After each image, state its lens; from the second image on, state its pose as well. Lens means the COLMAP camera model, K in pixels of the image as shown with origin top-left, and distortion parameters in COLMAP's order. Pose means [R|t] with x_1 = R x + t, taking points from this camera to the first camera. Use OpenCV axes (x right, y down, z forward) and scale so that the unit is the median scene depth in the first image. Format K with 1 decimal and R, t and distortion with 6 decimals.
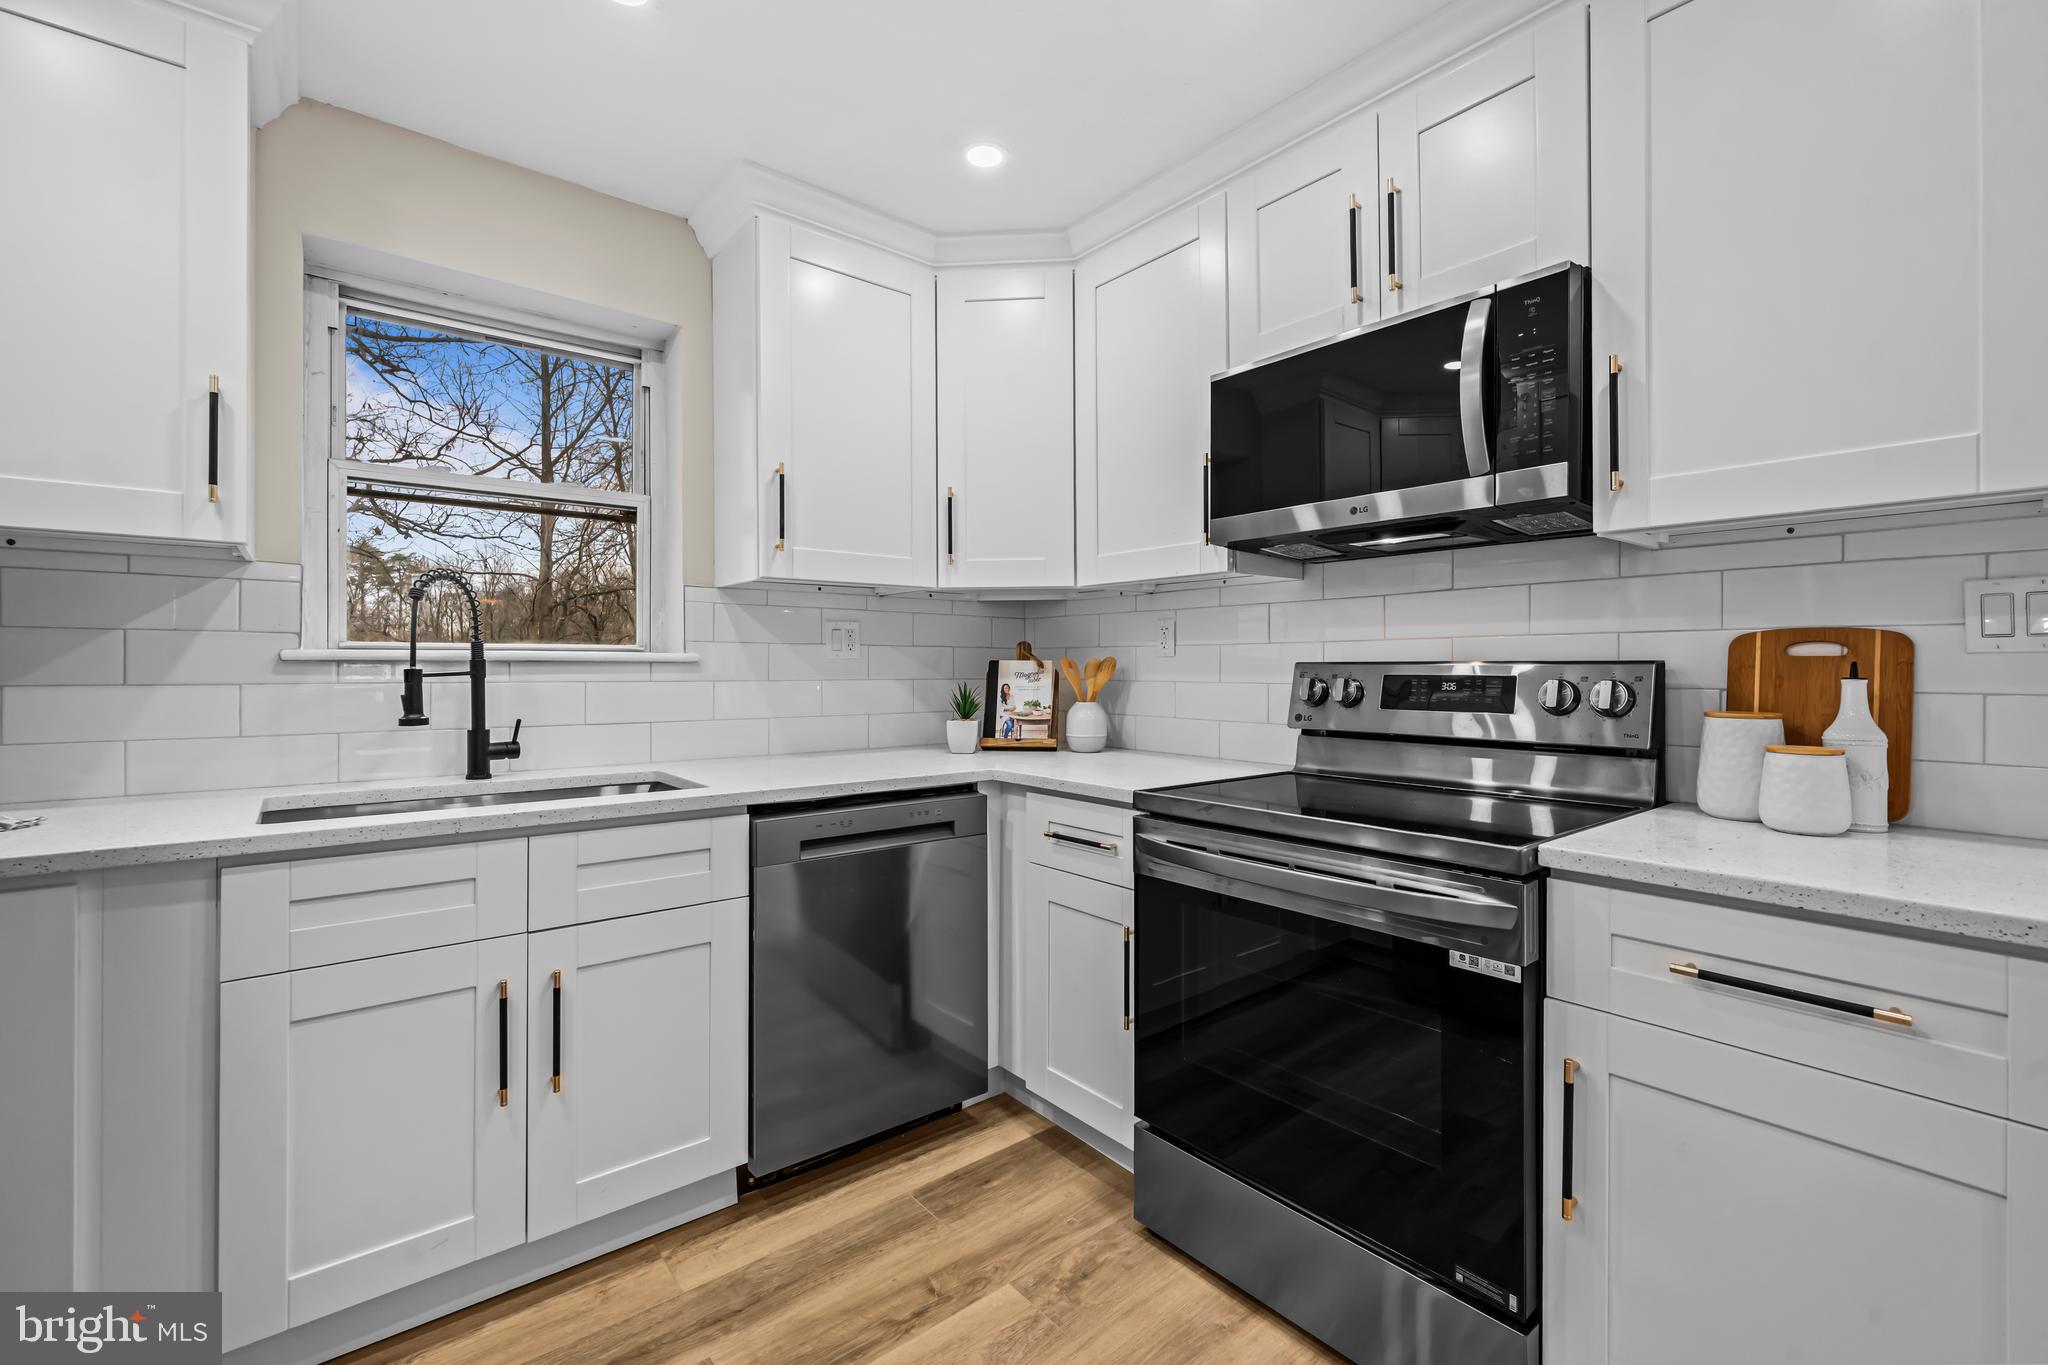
lens RADIAL K [[877.7, 0, 1025.8], [0, 877.7, 665.0], [0, 0, 1]] dist [0.000600, 0.000001]
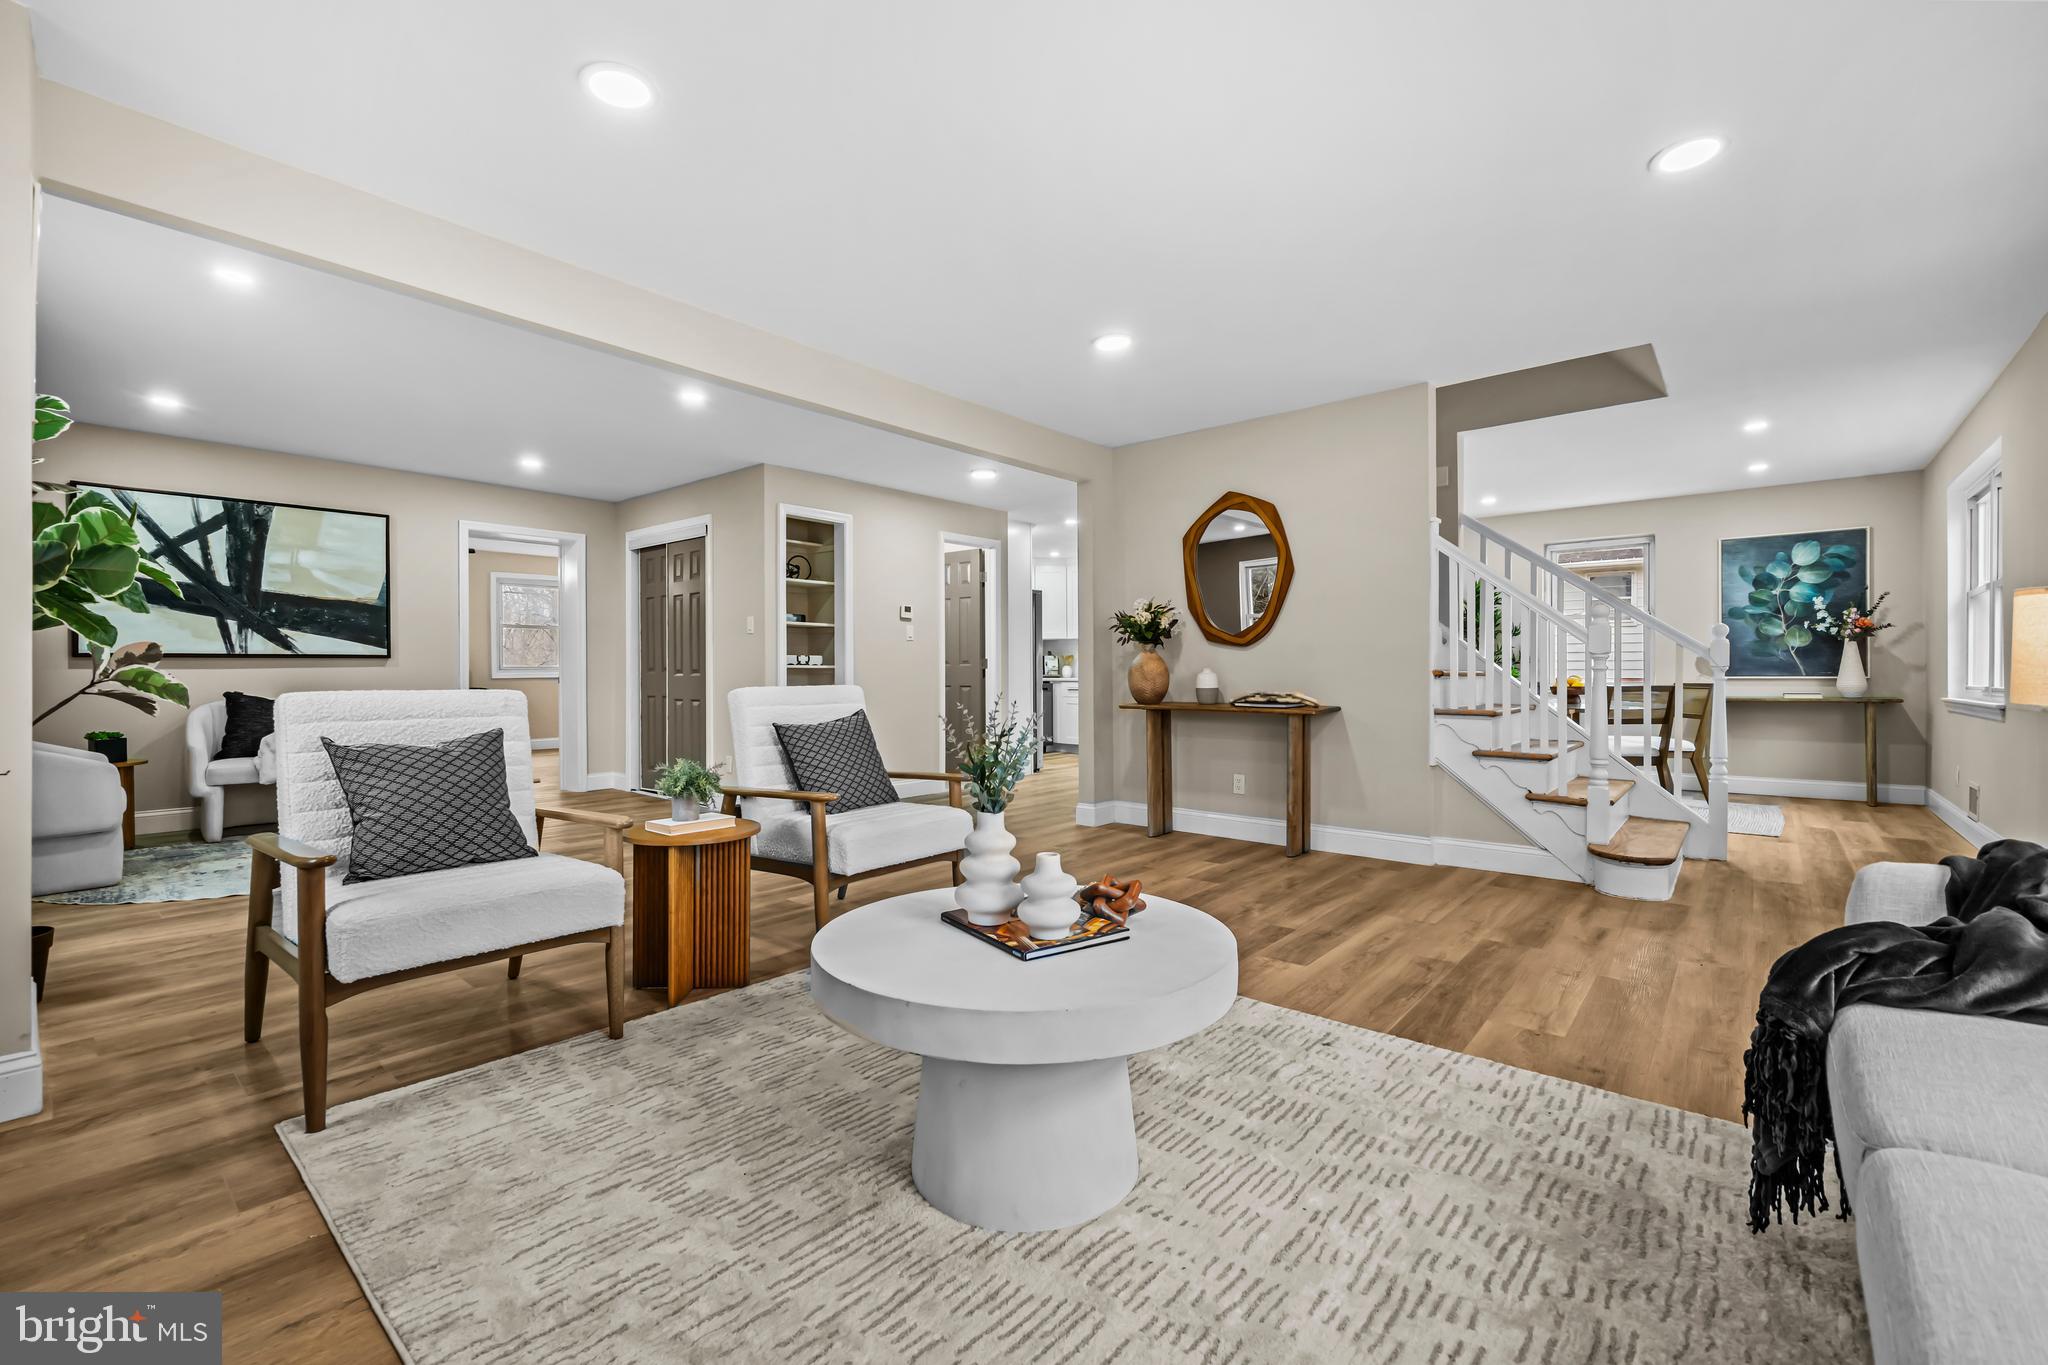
lens RADIAL K [[864.8, 0, 1015.7], [0, 864.8, 676.4], [0, 0, 1]] dist [-0.002189, -0.000259]
pose [[0.985014, -0.004575, 0.172414, -1.171250], [0.002920, 0.999947, 0.009851, 0.066507], [-0.172450, -0.009199, 0.984975, -4.004202]]
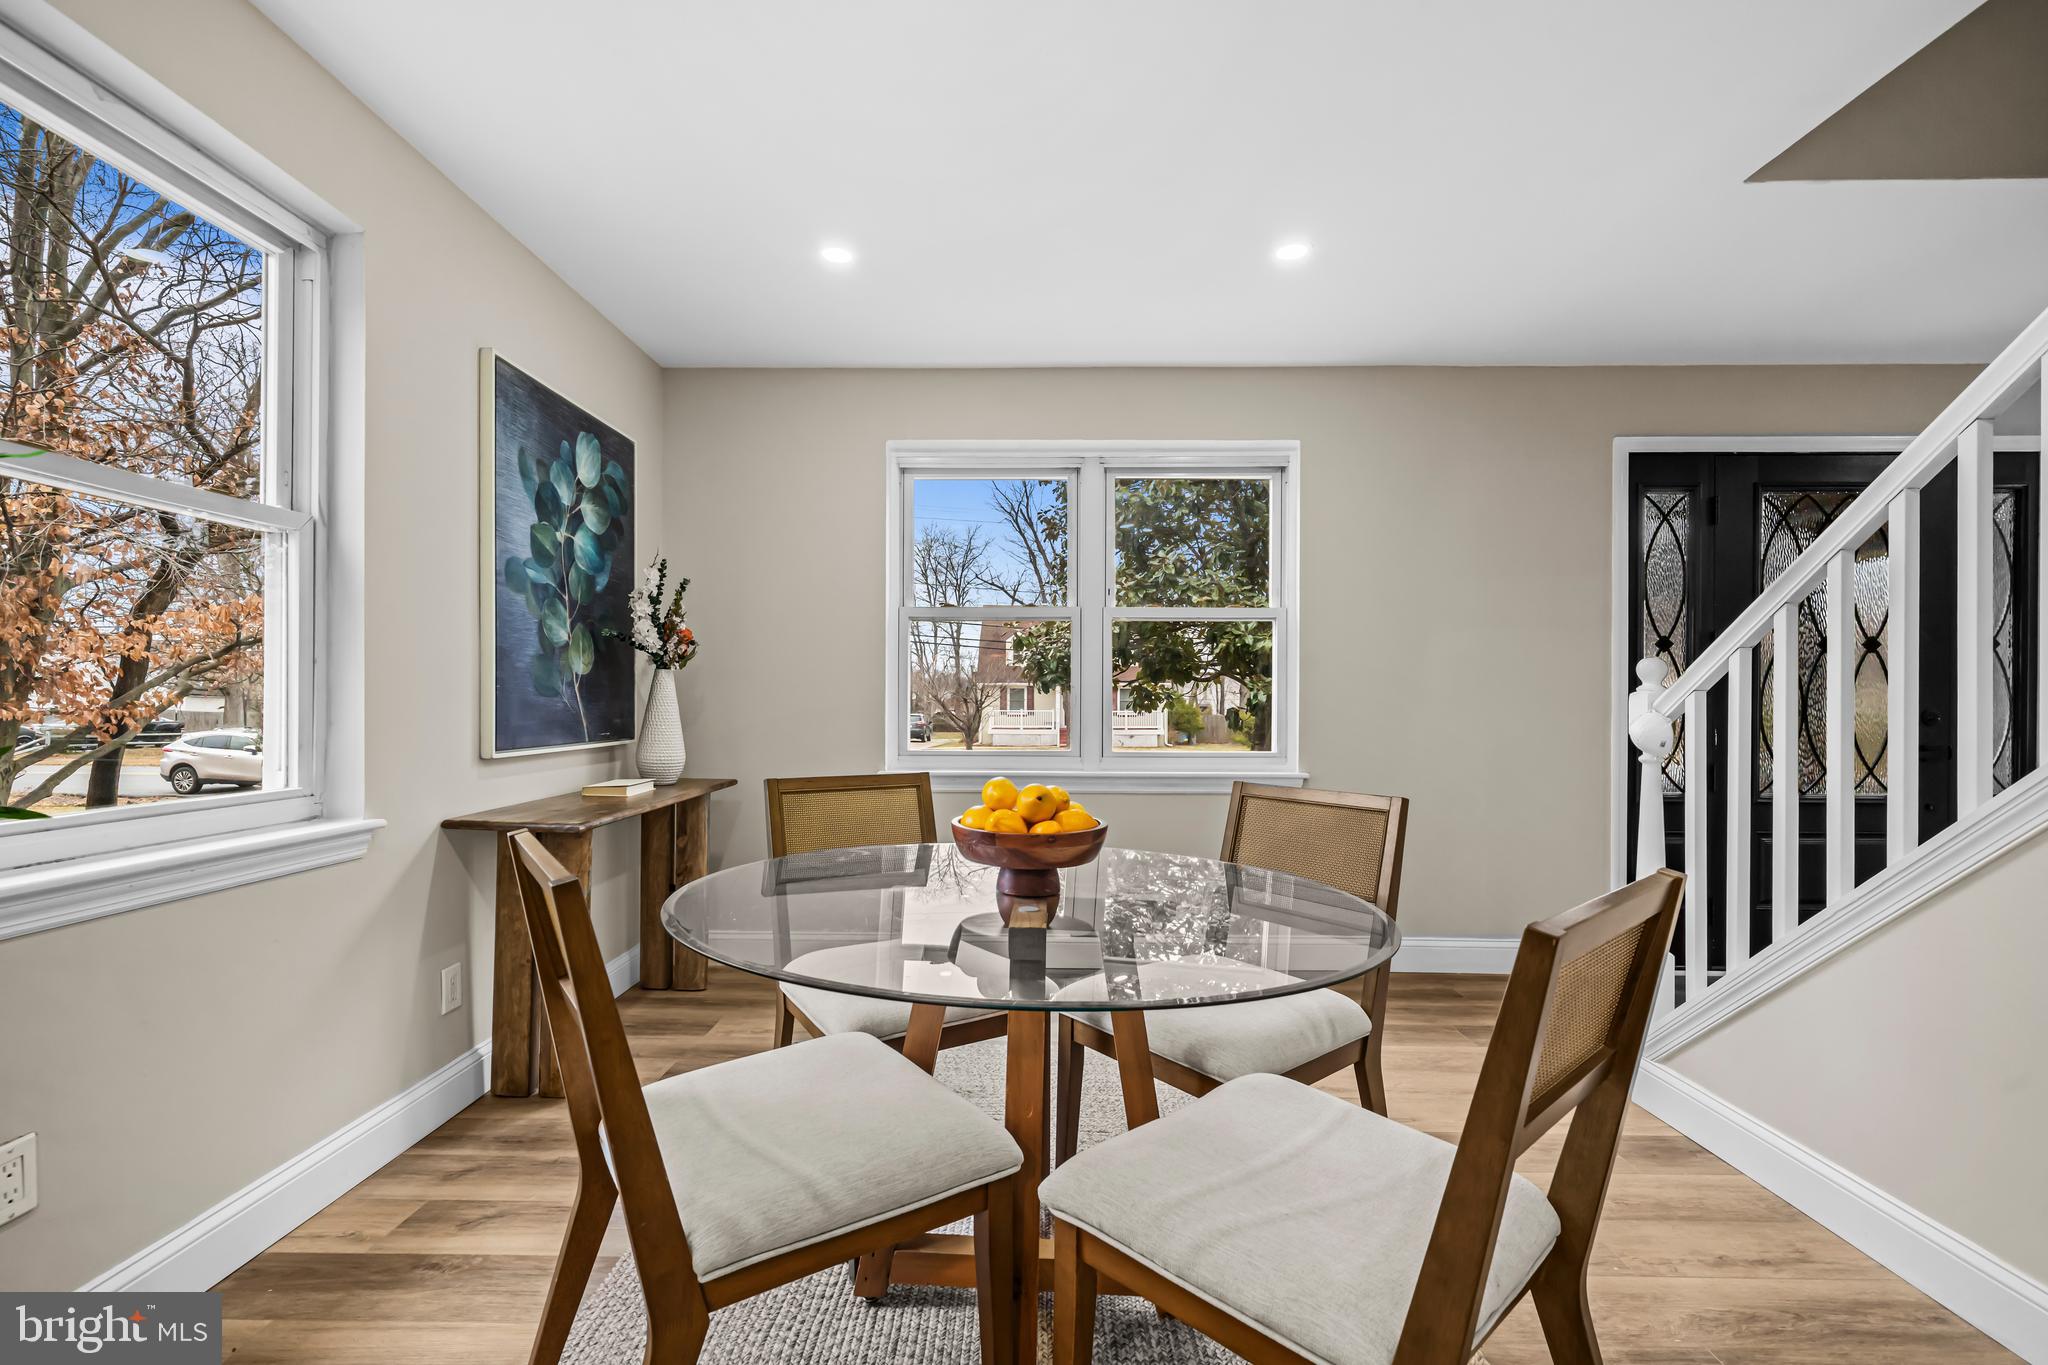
lens RADIAL K [[877.6, 0, 1020.6], [0, 877.6, 695.7], [0, 0, 1]] dist [-0.001289, 0.000101]
pose [[-0.763741, 0.000270, 0.645523, 0.859262], [-0.009126, 0.999895, -0.011215, 0.038220], [-0.645458, -0.014456, -0.763659, -0.668024]]
